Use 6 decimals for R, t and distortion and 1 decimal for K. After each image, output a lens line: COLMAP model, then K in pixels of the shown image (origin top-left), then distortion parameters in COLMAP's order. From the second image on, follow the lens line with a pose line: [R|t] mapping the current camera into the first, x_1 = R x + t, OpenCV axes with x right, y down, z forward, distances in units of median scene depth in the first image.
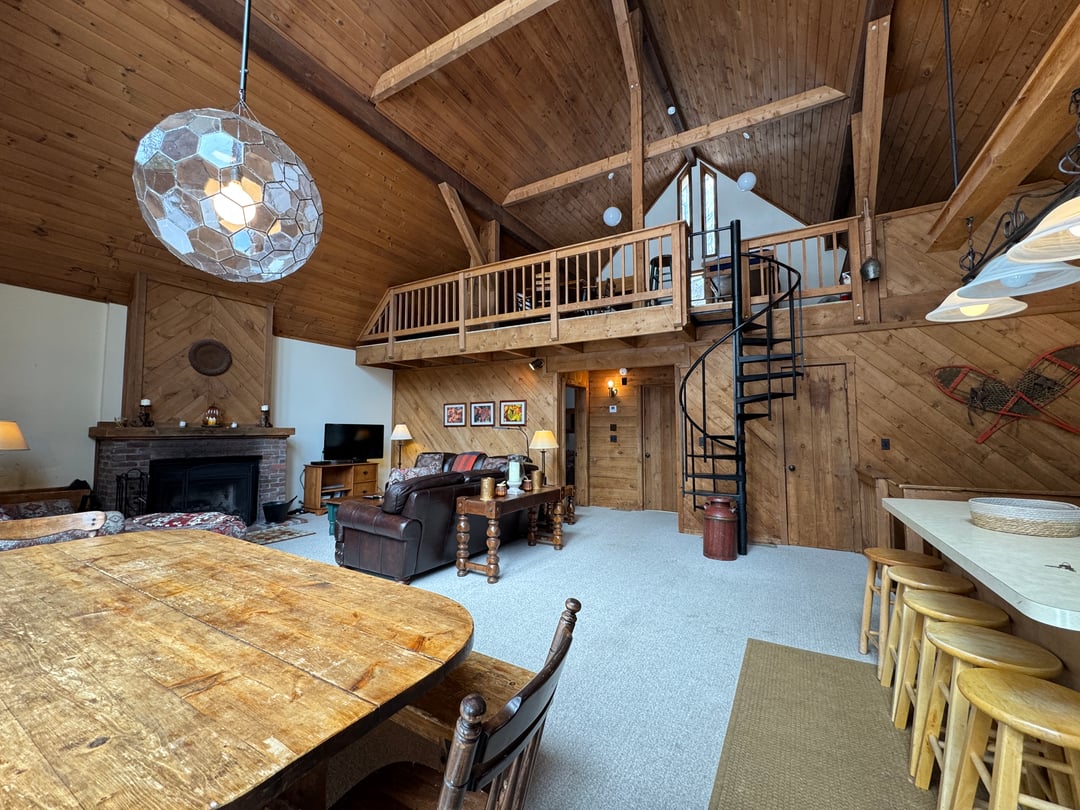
lens RADIAL K [[429.9, 0, 539.1], [0, 429.9, 405.6], [0, 0, 1]] dist [-0.003337, -0.000384]
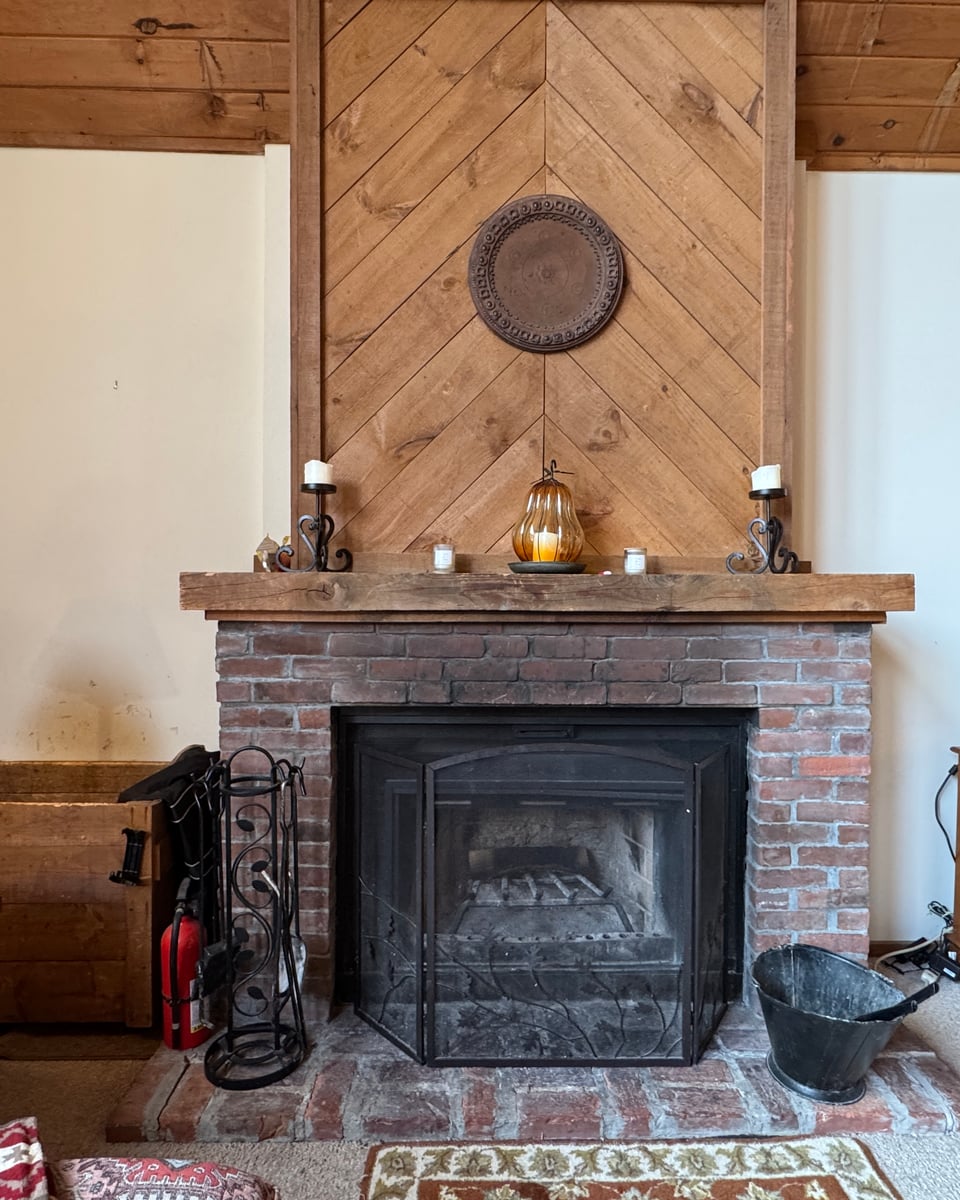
lens RADIAL K [[745.4, 0, 480.0], [0, 745.4, 595.8], [0, 0, 1]] dist [-0.005654, 0.001129]
pose [[0.524002, 0.021522, -0.851445, -0.409427], [0.045284, 0.997563, 0.053084, 0.036913], [0.850512, -0.066373, 0.521750, 0.700238]]
